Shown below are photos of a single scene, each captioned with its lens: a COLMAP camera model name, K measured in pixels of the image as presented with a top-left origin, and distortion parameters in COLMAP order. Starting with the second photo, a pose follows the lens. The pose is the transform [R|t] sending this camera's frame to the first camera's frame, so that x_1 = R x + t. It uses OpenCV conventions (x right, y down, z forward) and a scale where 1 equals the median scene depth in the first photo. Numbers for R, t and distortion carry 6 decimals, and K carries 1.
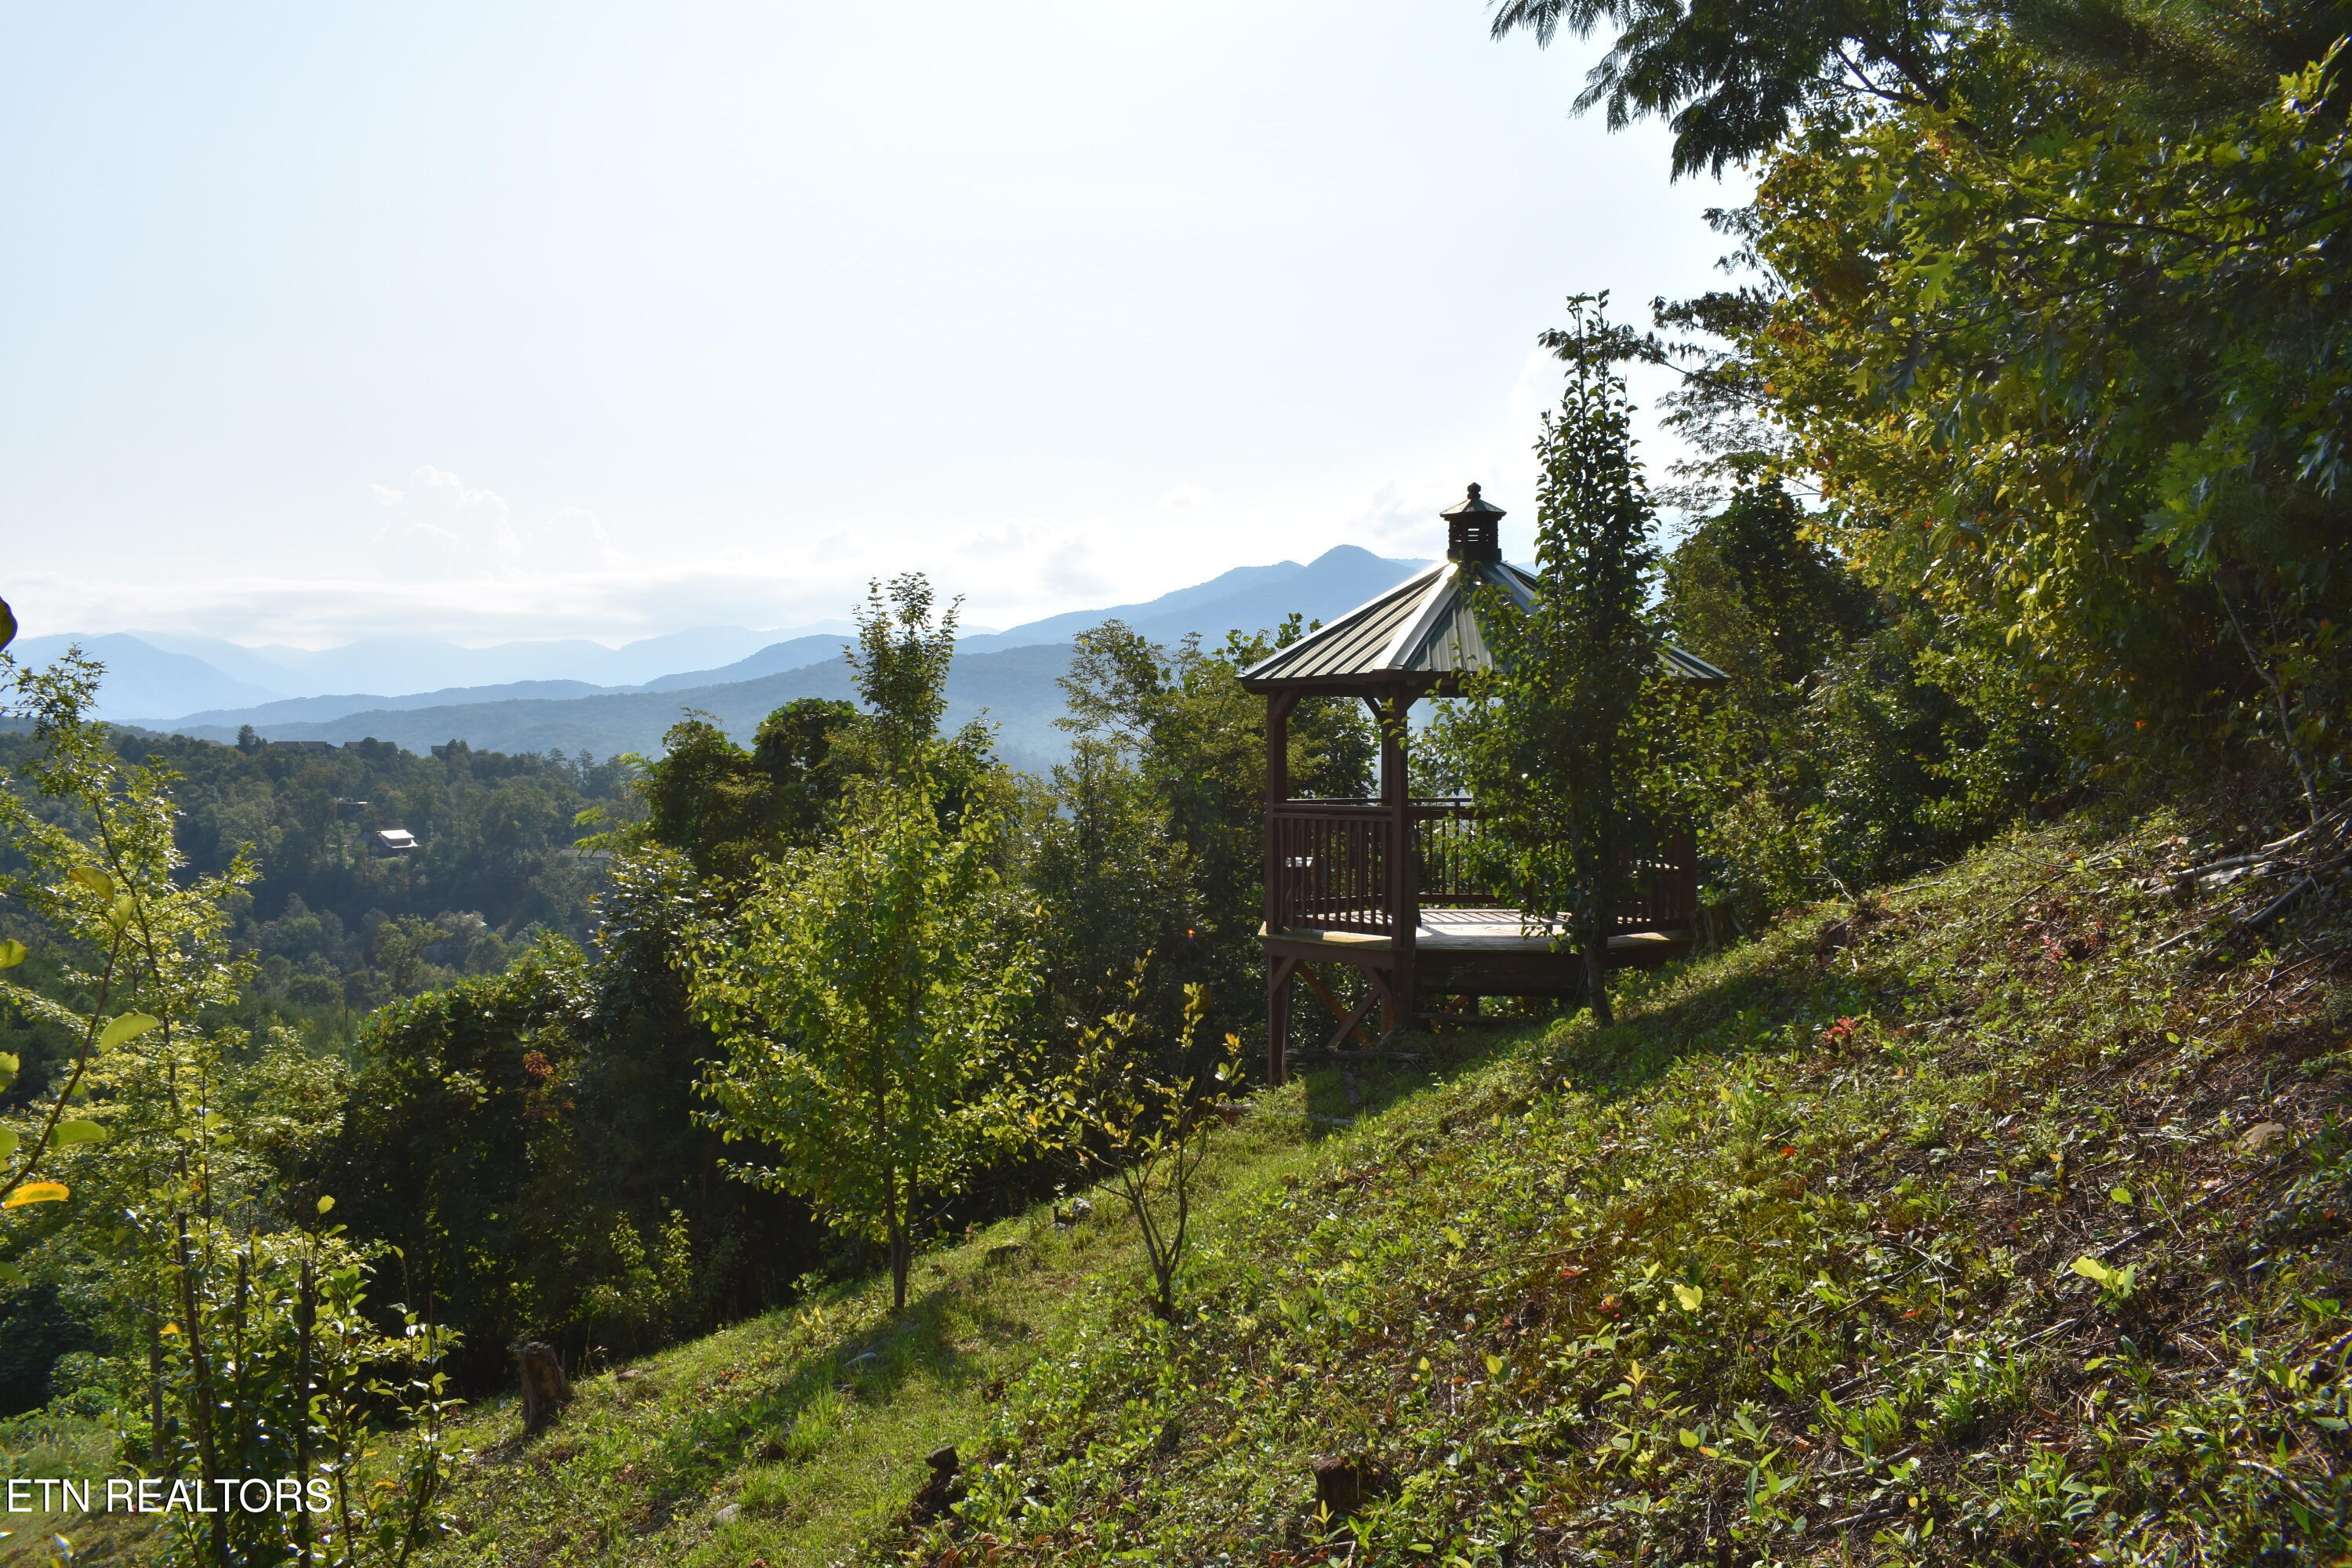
lens RADIAL K [[1849.7, 0, 1185.3], [0, 1849.7, 792.2], [0, 0, 1]] dist [-0.086337, 0.002697]
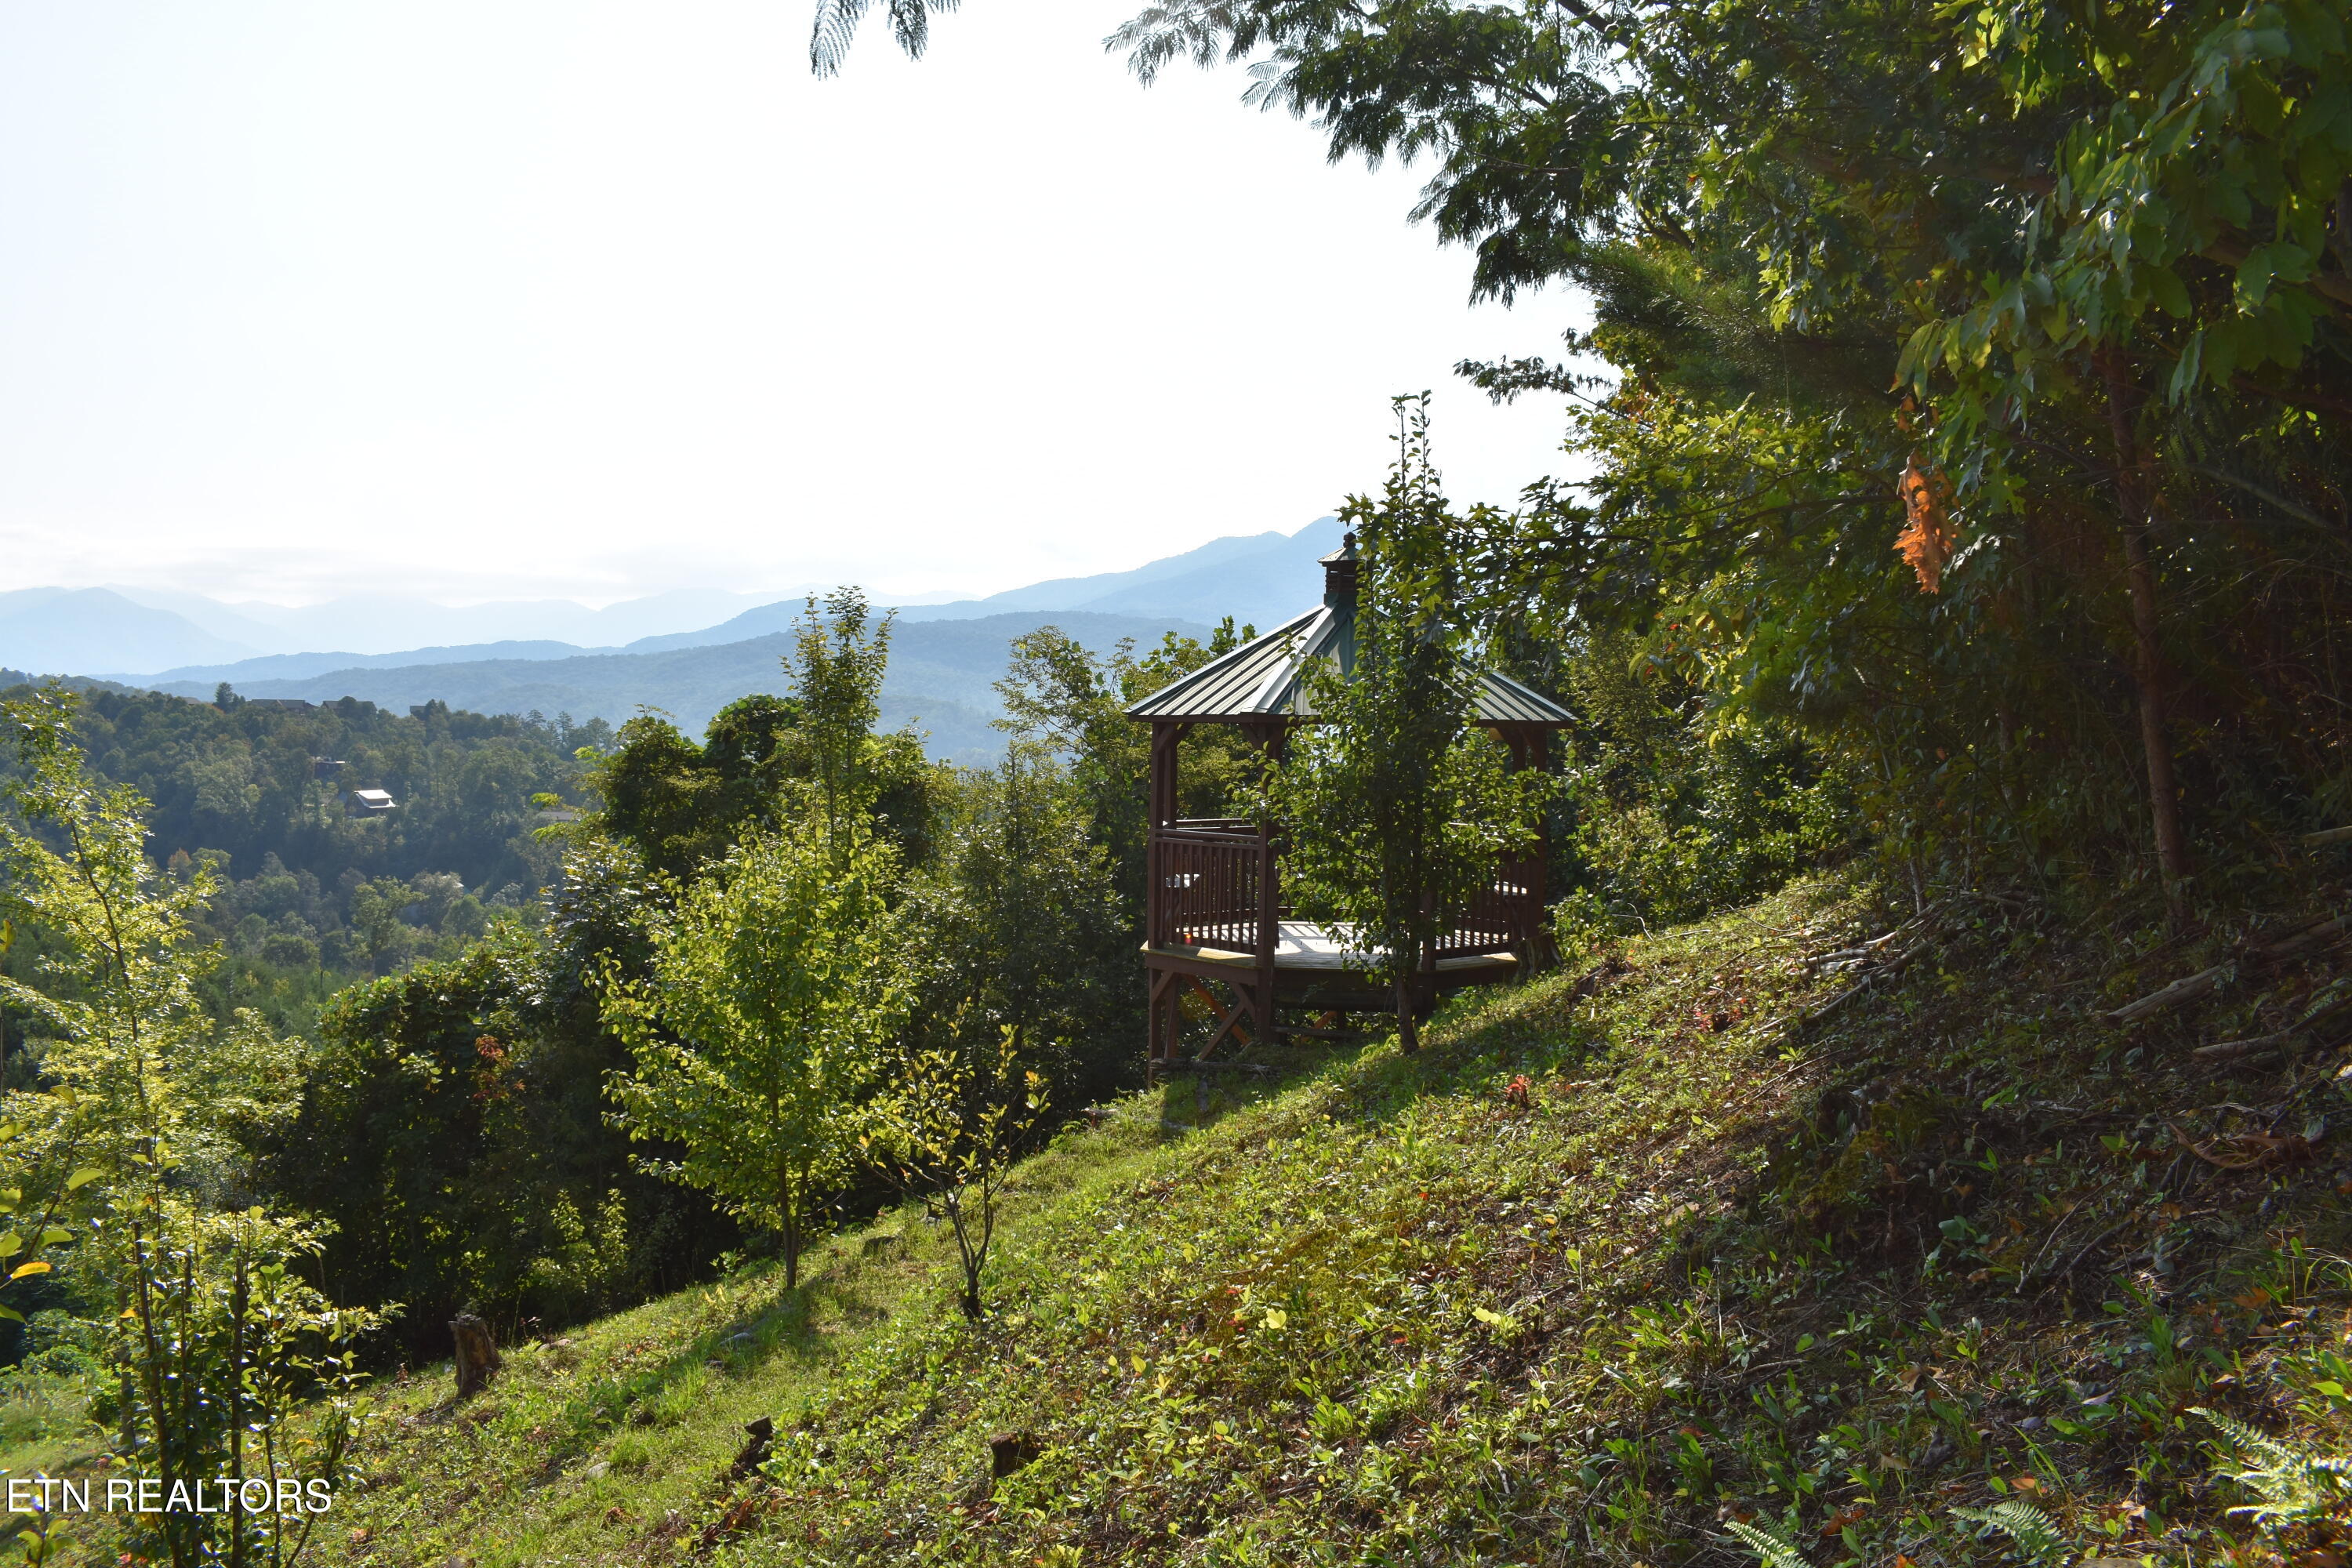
lens RADIAL K [[1849.7, 0, 1180.8], [0, 1849.7, 789.2], [0, 0, 1]] dist [-0.086337, 0.002697]
pose [[0.999866, 0.014206, 0.008172, 0.061466], [-0.014327, 0.999786, 0.014893, -0.038767], [-0.007959, -0.015008, 0.999856, -0.099182]]
